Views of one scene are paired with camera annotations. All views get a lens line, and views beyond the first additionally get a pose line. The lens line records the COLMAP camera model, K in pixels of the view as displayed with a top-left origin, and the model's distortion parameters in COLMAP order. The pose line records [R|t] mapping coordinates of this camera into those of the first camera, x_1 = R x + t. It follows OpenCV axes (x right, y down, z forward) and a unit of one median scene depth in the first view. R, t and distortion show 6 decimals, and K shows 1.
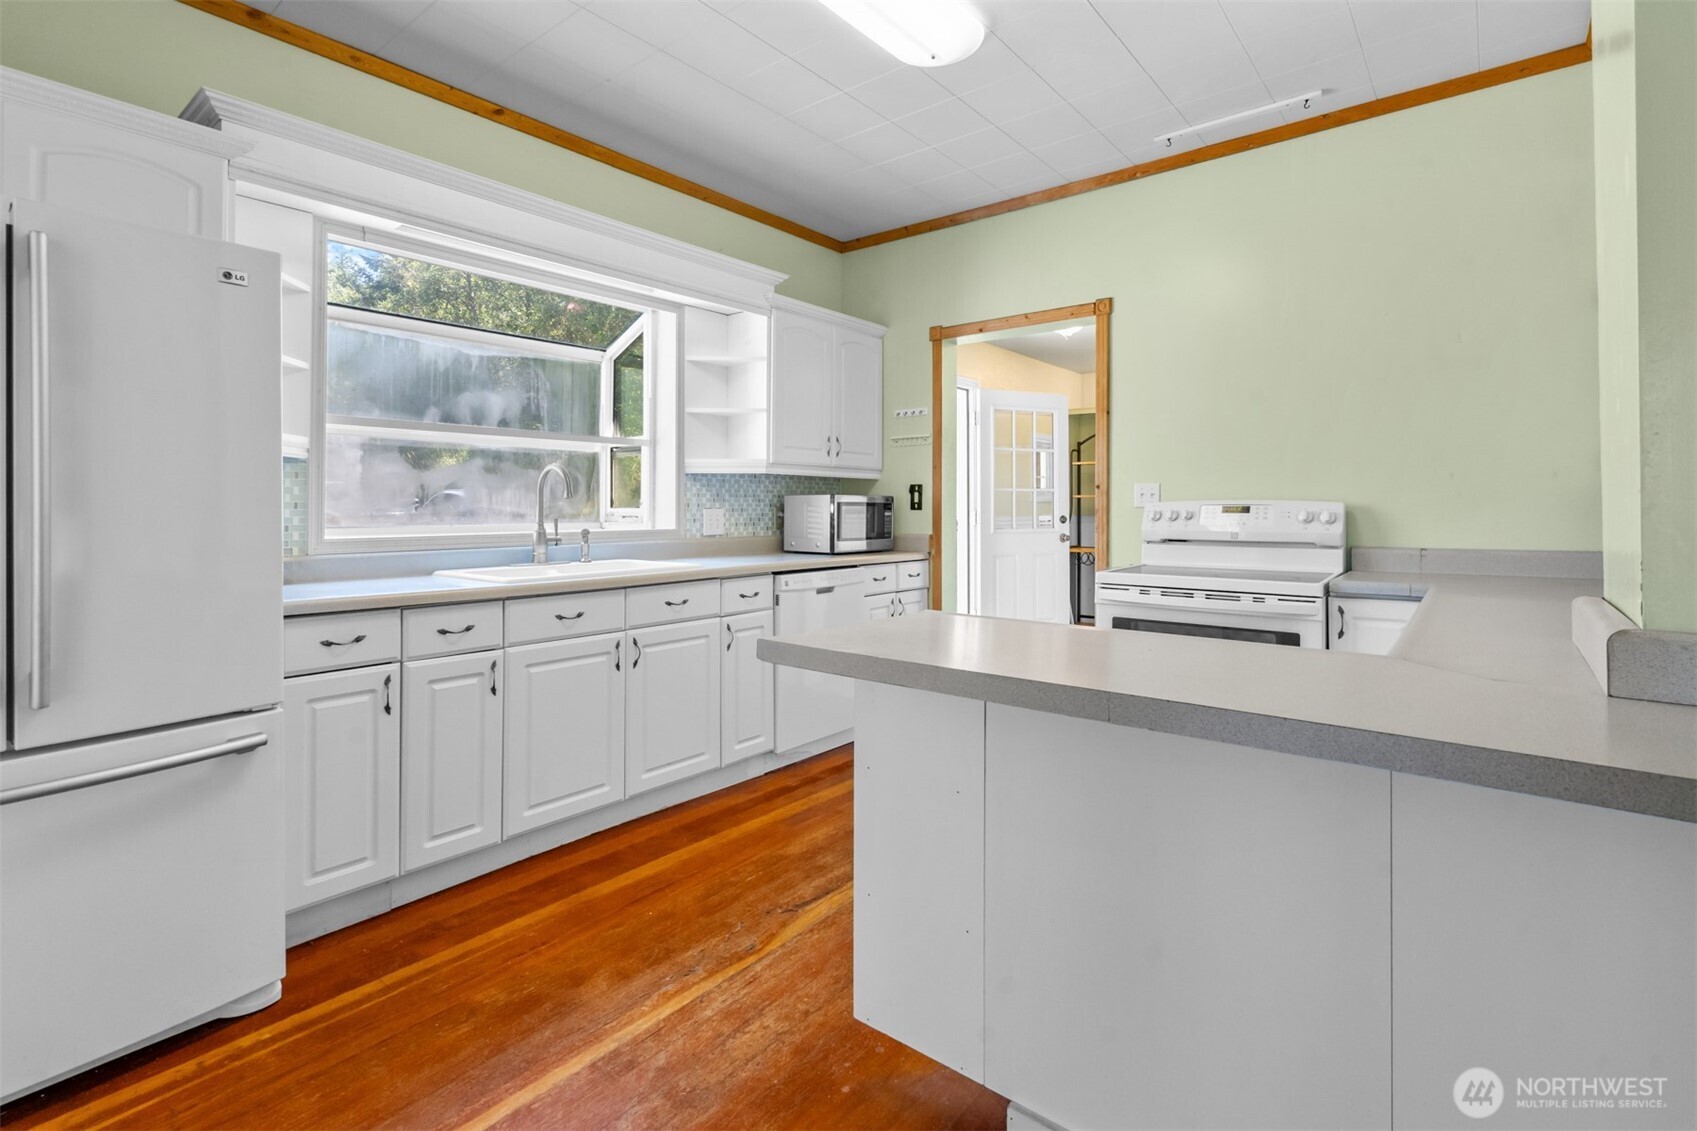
lens RADIAL K [[791.9, 0, 841.8], [0, 791.9, 508.4], [0, 0, 1]] dist [-0.000332, 0.000273]
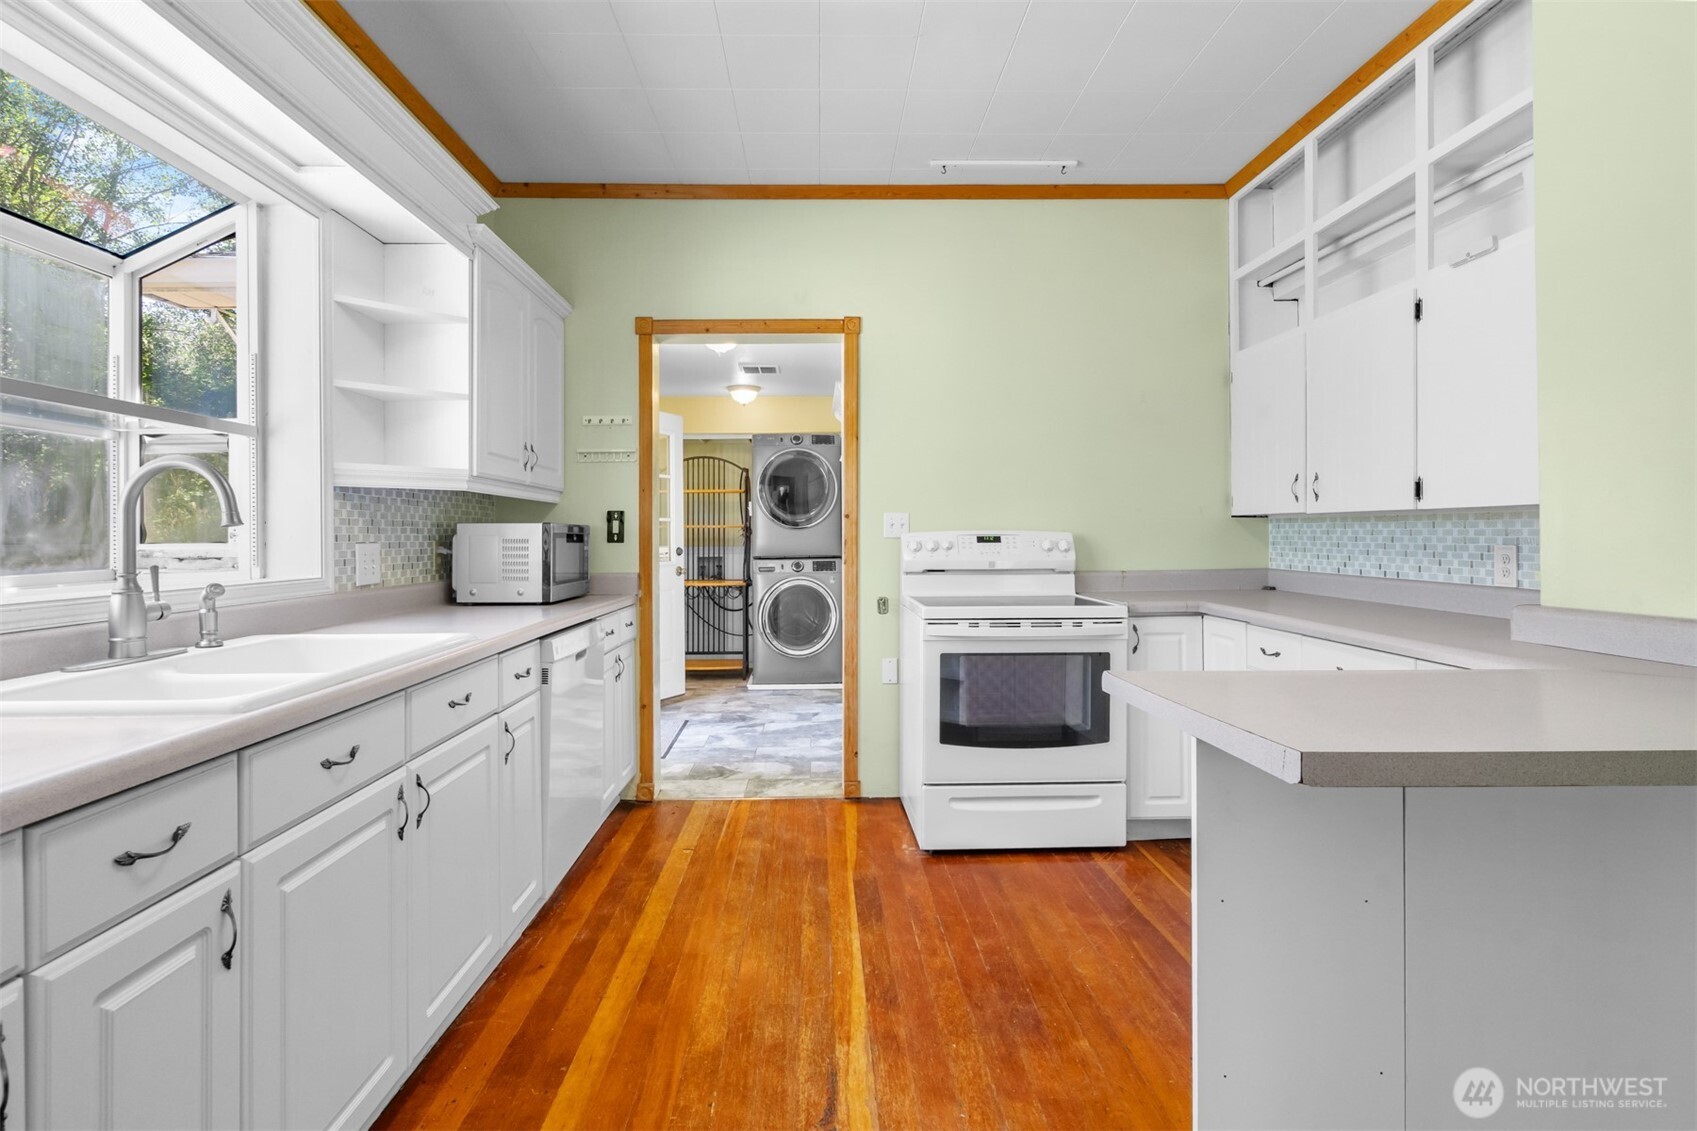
lens RADIAL K [[791.9, 0, 823.0], [0, 791.9, 546.4], [0, 0, 1]] dist [-0.000332, 0.000273]
pose [[0.769399, -0.011553, 0.638665, -0.320634], [0.005706, 0.999921, 0.011215, -0.002435], [-0.638744, -0.004985, 0.769404, 0.310418]]
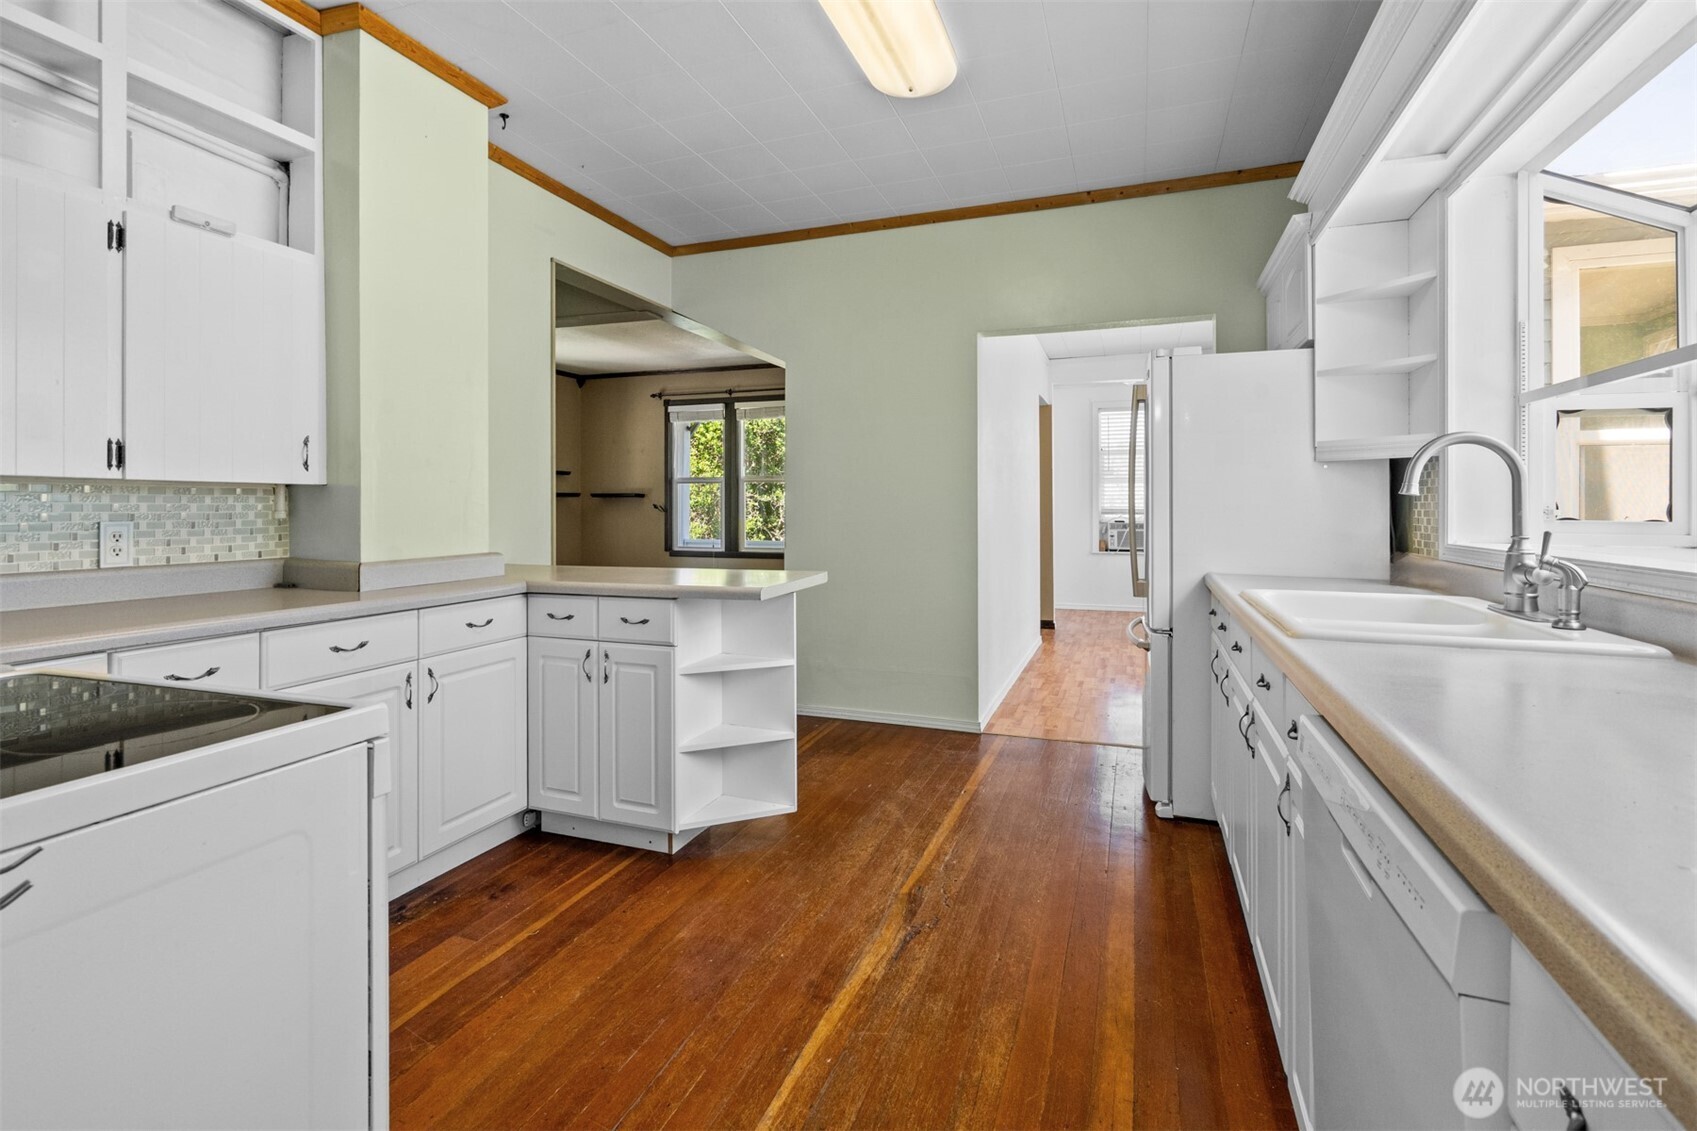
lens RADIAL K [[791.9, 0, 830.4], [0, 791.9, 500.5], [0, 0, 1]] dist [-0.000332, 0.000273]
pose [[-0.952596, -0.000273, -0.304237, 0.214394], [0.000831, 0.999994, -0.003499, -0.007179], [0.304236, -0.003586, -0.952590, 1.221421]]
